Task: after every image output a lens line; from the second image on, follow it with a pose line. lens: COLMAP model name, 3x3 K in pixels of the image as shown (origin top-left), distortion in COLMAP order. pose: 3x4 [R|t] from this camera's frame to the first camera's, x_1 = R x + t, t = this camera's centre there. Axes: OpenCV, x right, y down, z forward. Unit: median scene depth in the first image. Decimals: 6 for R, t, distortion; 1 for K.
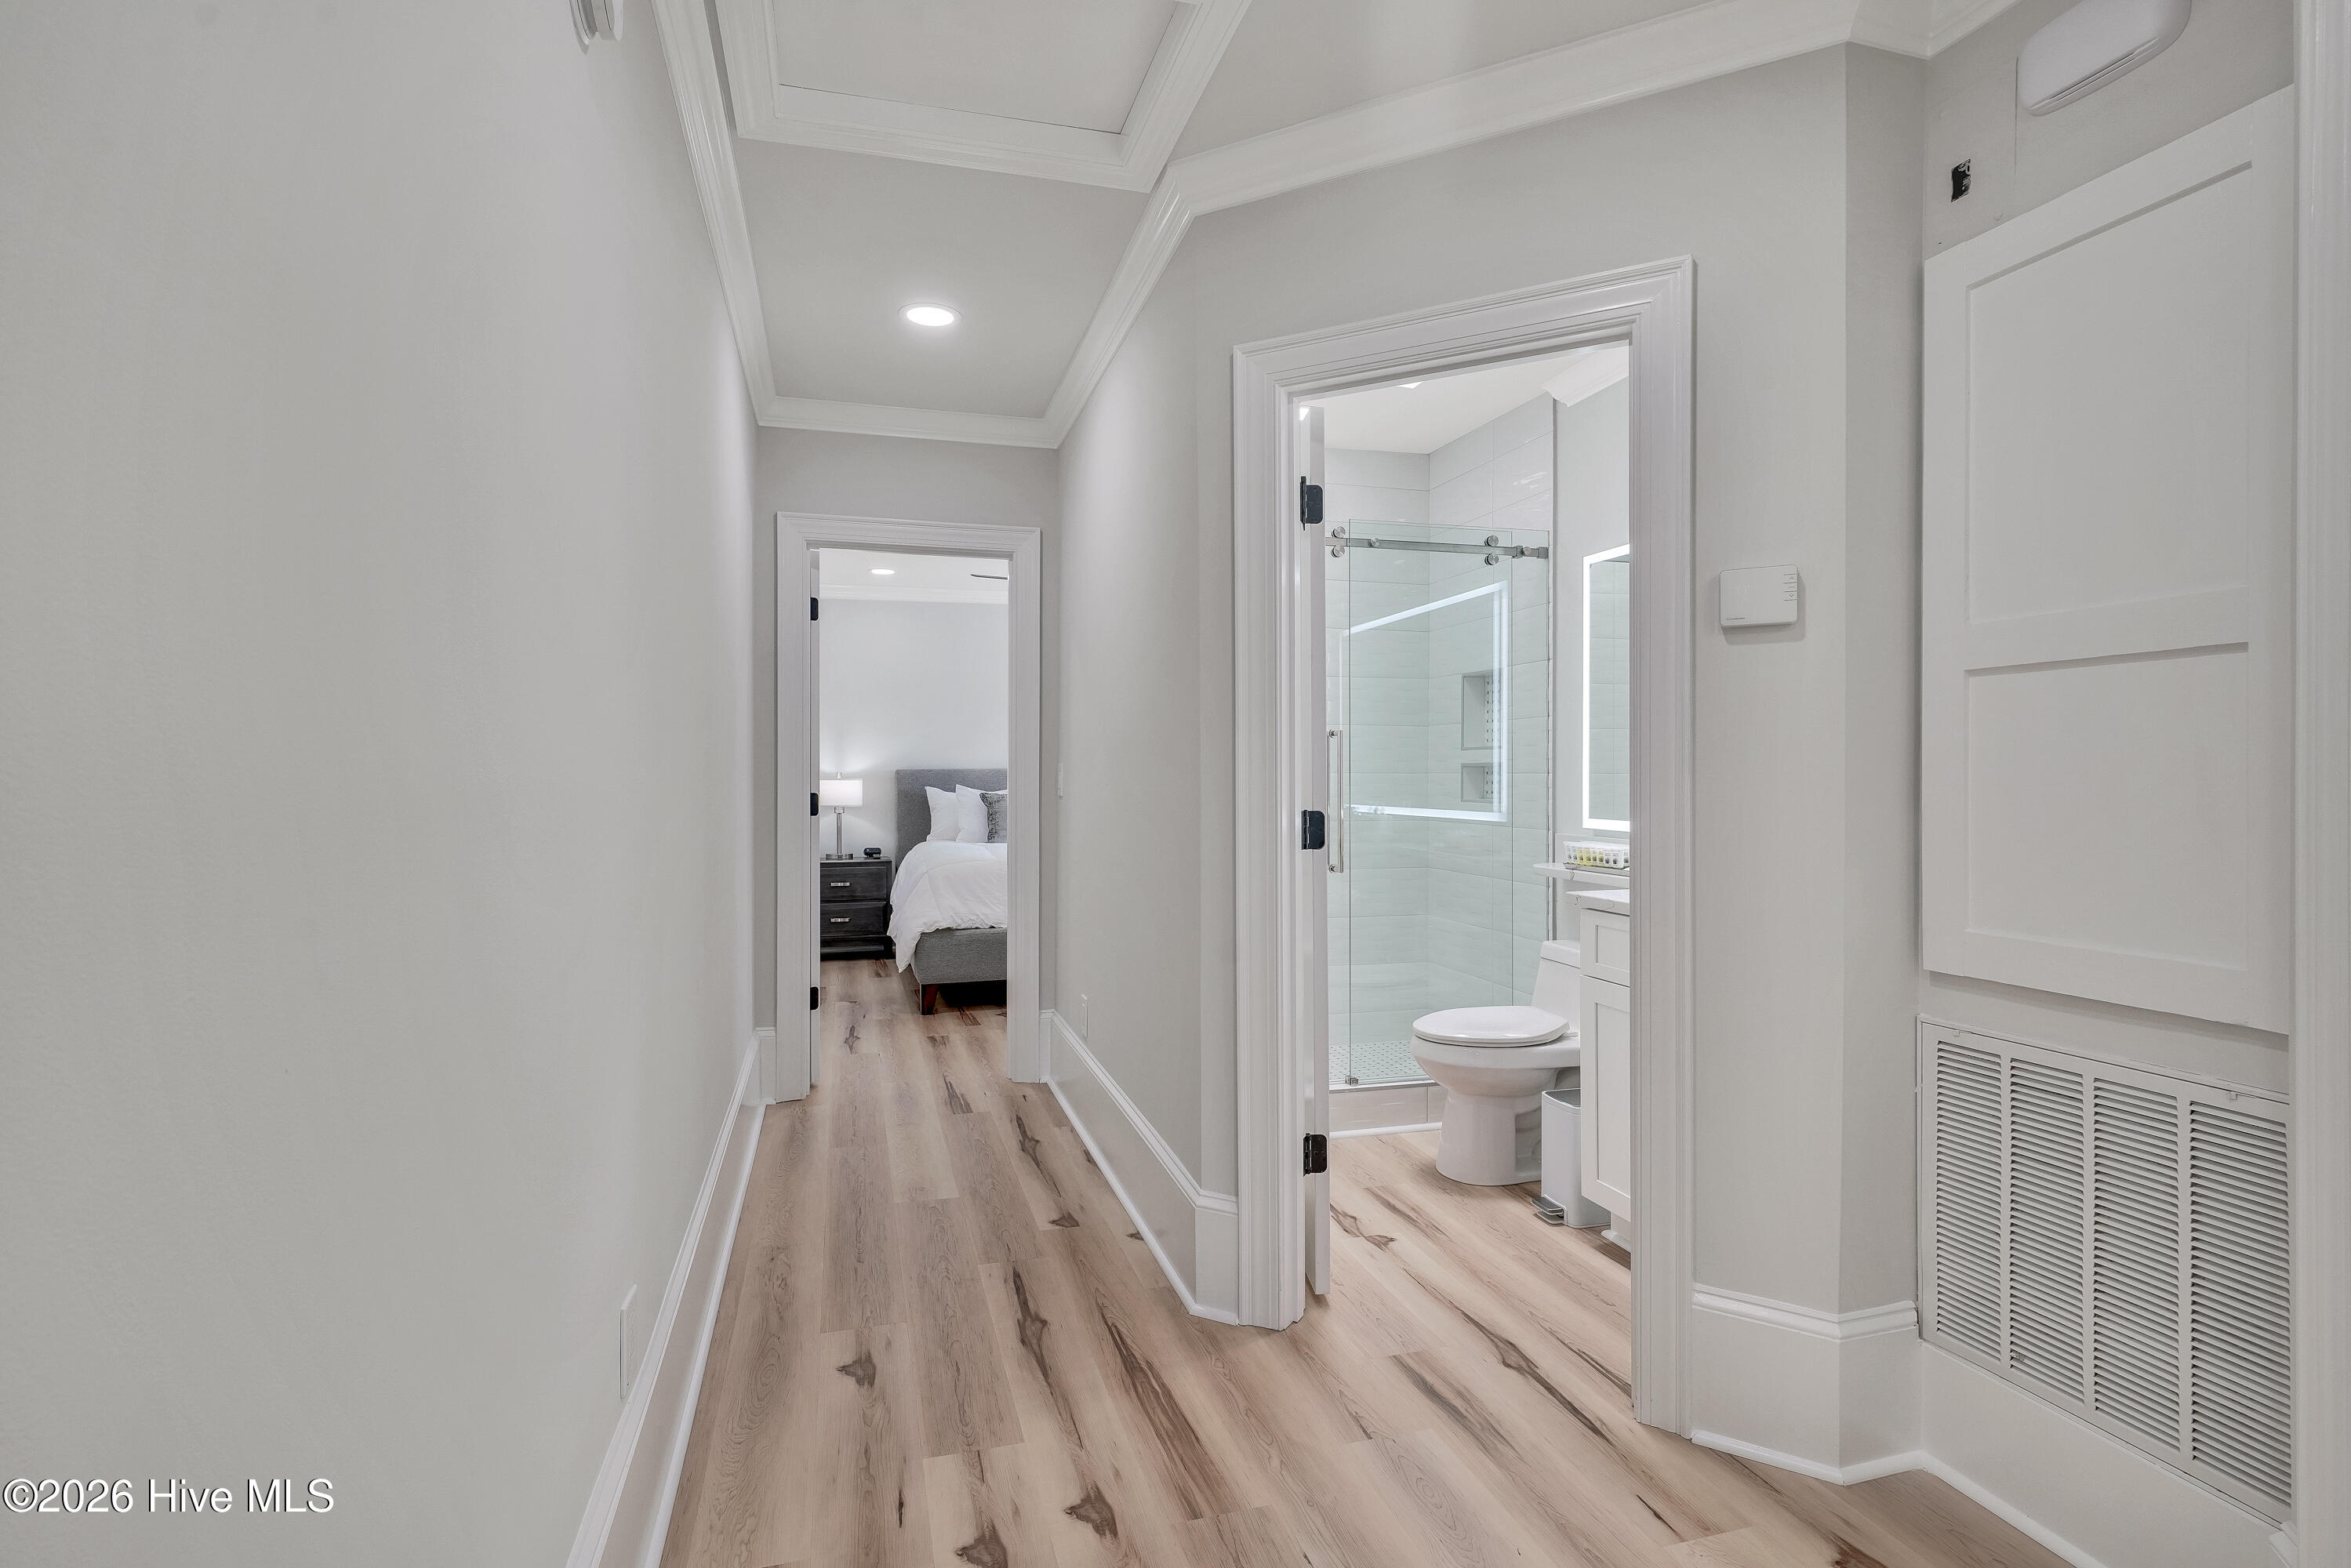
lens RADIAL K [[1203.4, 0, 1180.0], [0, 1203.4, 794.5], [0, 0, 1]] dist [-0.001366, -0.016568]
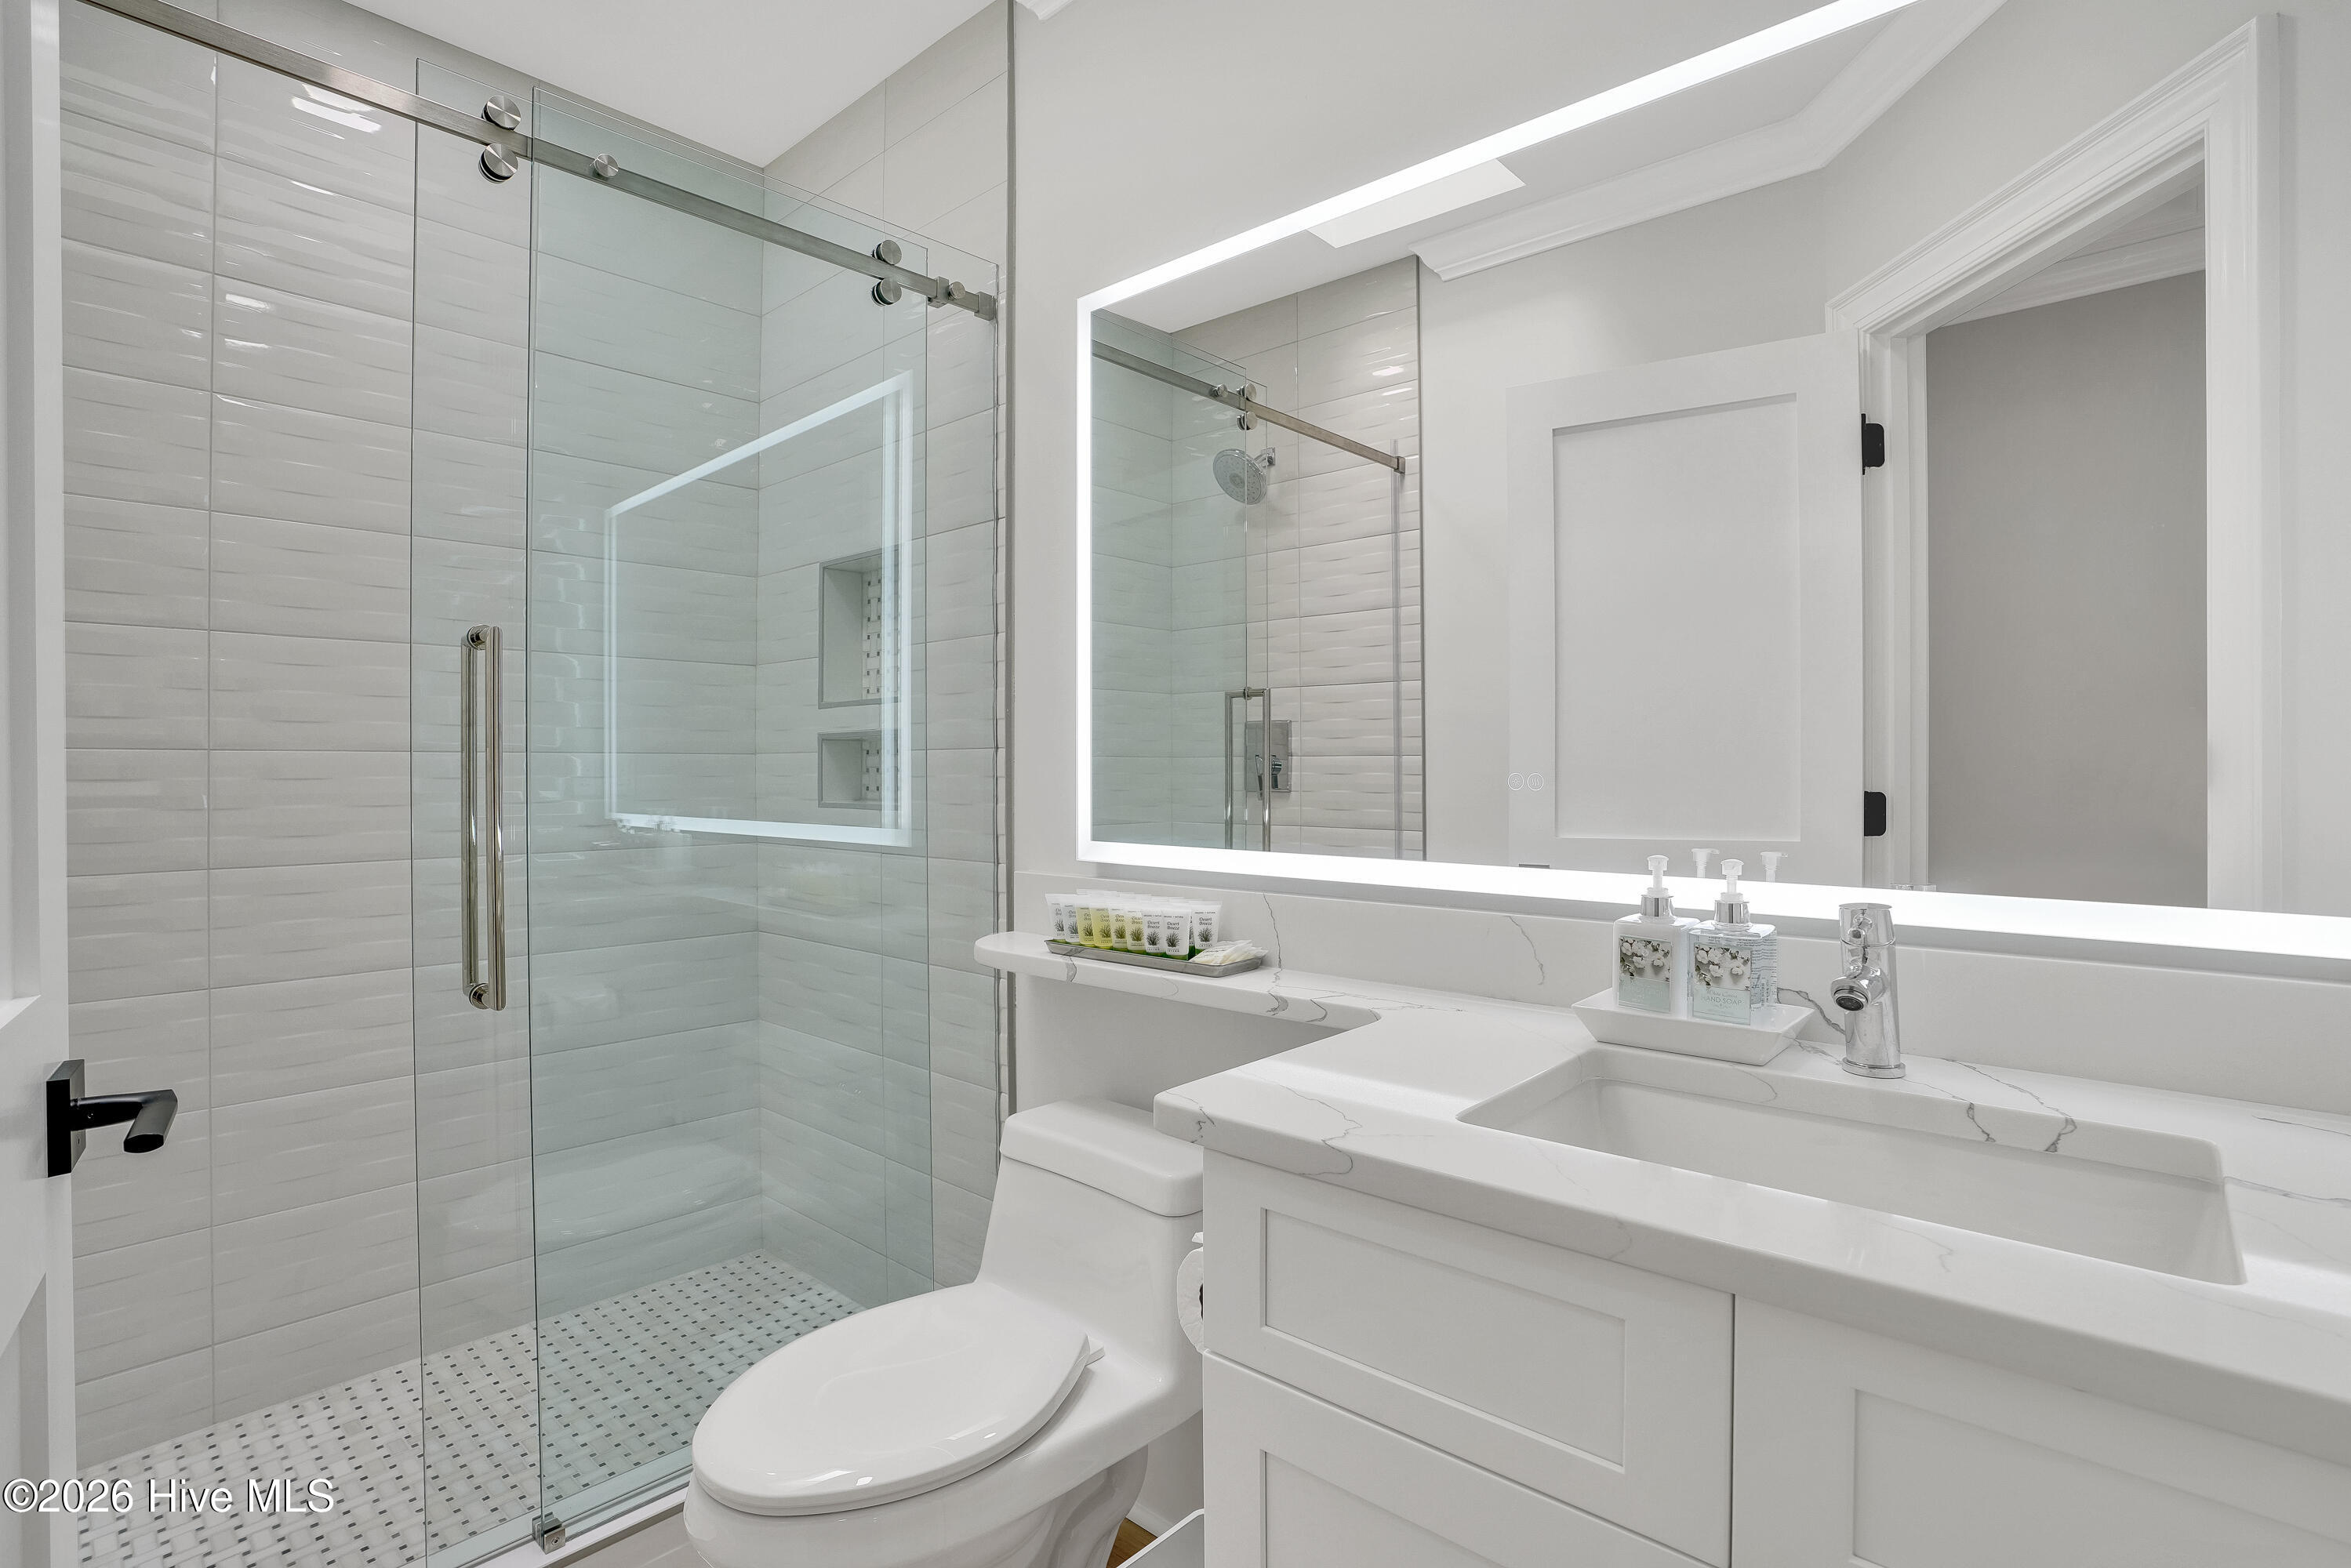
lens RADIAL K [[1203.4, 0, 1180.0], [0, 1203.4, 794.5], [0, 0, 1]] dist [-0.001366, -0.016568]
pose [[0.867918, 0.002865, 0.496699, 0.117094], [0.000180, 0.999981, -0.006083, 0.003812], [-0.496707, 0.005369, 0.867902, 0.497578]]
